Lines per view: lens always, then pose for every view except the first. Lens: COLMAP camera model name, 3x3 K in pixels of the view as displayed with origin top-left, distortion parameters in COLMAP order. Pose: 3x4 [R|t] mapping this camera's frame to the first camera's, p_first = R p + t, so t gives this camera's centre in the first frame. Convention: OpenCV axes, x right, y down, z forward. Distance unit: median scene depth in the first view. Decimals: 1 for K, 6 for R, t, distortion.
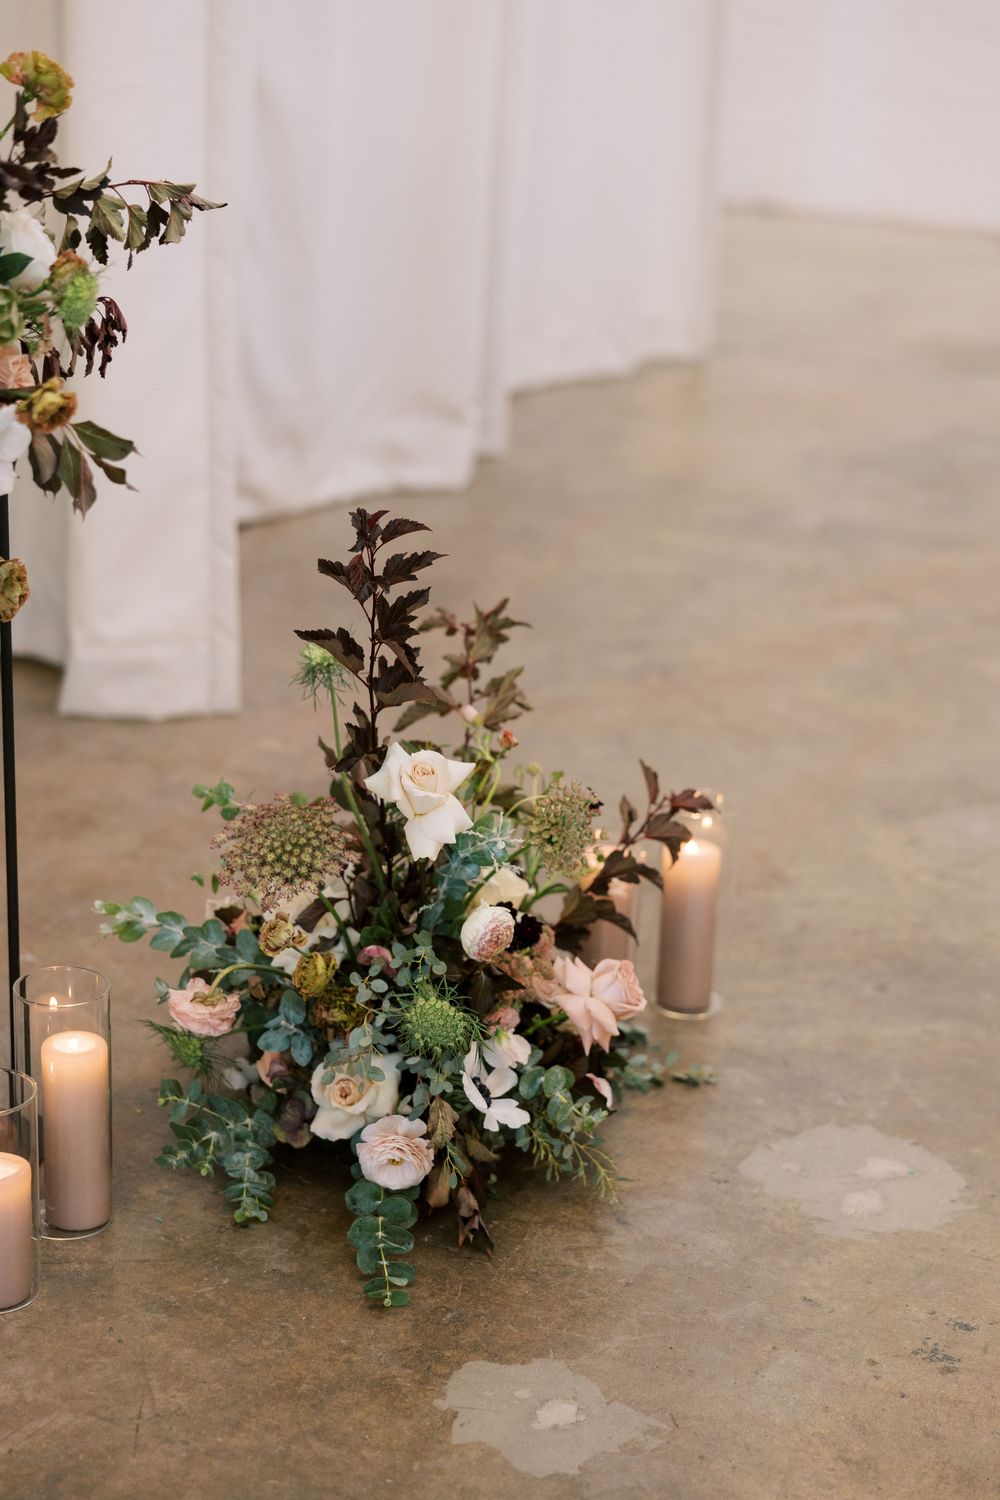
lens RADIAL K [[2880.5, 0, 500.1], [0, 2880.5, 753.3], [0, 0, 1]] dist [0.032091, 0.000000]
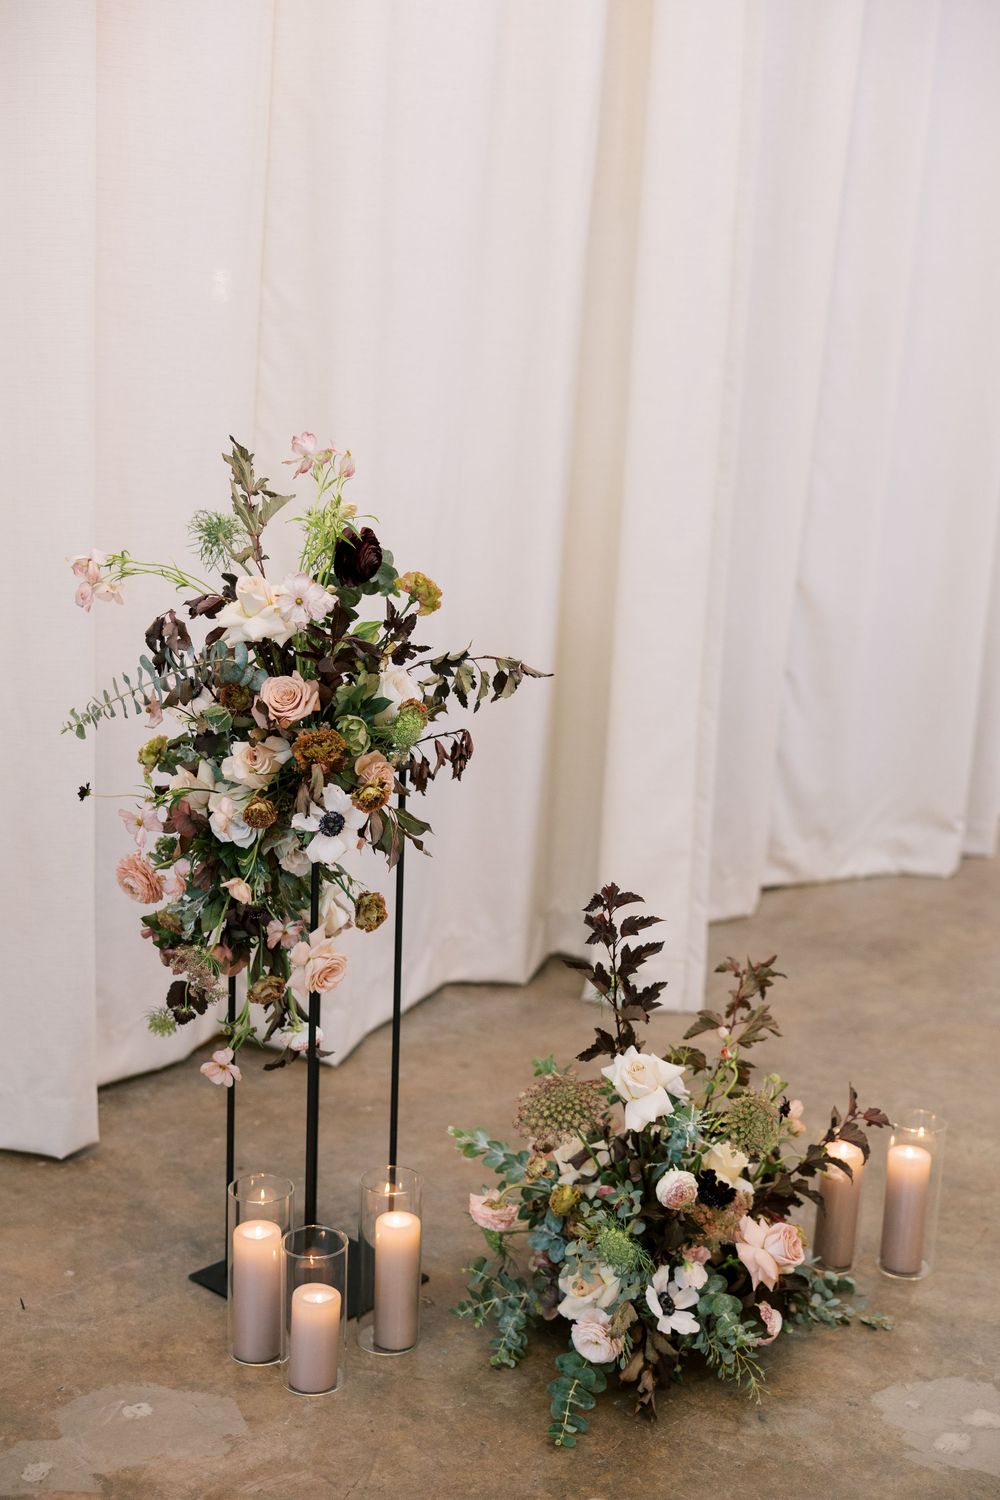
lens RADIAL K [[1909.5, 0, 500.0], [0, 1909.5, 744.4], [0, 0, 1]] dist [0.005013, 0.000000]
pose [[0.924062, 0.072363, -0.375331, 0.246626], [-0.125679, 0.984842, -0.119544, -0.029293], [0.360991, 0.157637, 0.919150, 0.070505]]
